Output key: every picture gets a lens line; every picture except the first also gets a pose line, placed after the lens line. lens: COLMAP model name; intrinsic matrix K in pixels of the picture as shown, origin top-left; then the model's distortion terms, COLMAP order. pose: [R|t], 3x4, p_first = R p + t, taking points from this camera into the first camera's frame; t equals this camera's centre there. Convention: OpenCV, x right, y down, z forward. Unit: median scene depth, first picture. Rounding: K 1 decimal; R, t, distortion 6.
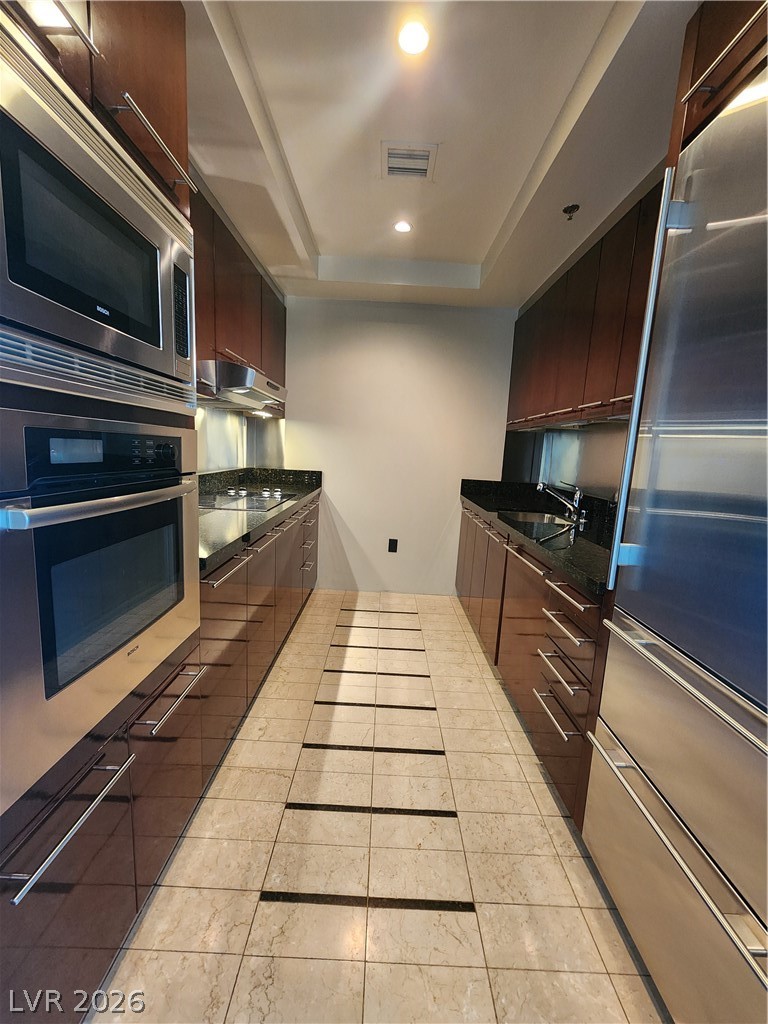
lens RADIAL K [[420.0, 0, 384.0], [0, 420.0, 512.0], [0, 0, 1]] dist [0.002995, 0.000468]
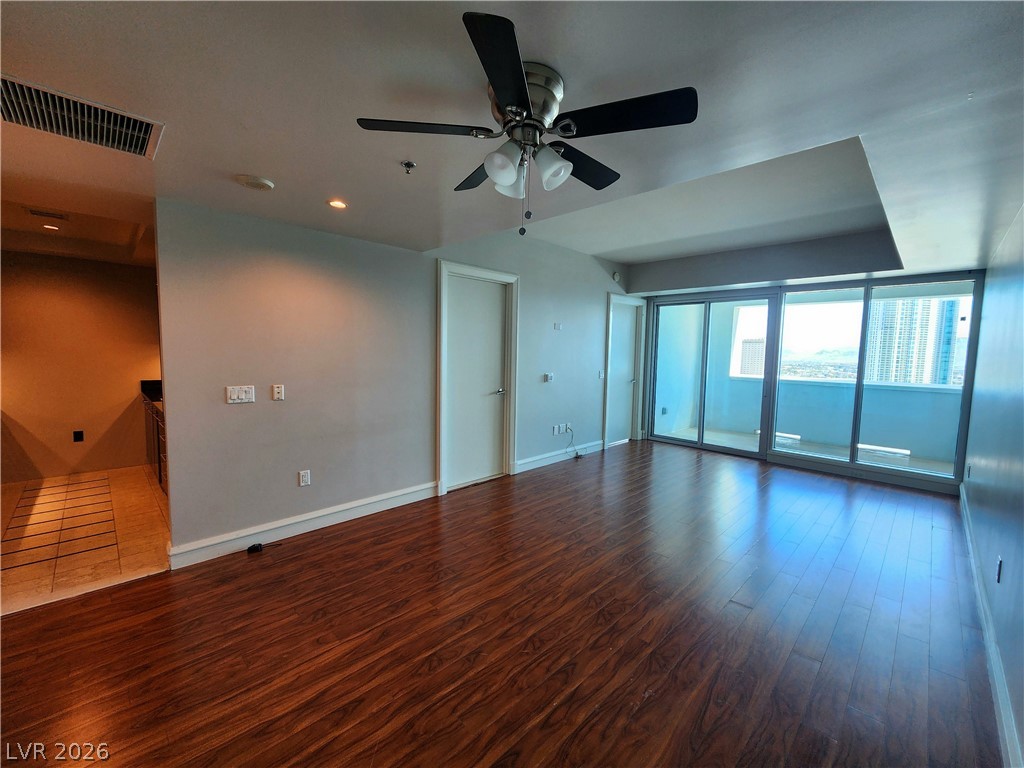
lens RADIAL K [[420.0, 0, 515.2], [0, 420.0, 382.3], [0, 0, 1]] dist [0.002995, 0.000468]
pose [[0.700891, -0.095363, 0.706865, 0.086775], [0.125552, 0.992043, 0.009345, 0.099793], [-0.702131, 0.082198, 0.707287, -1.227321]]
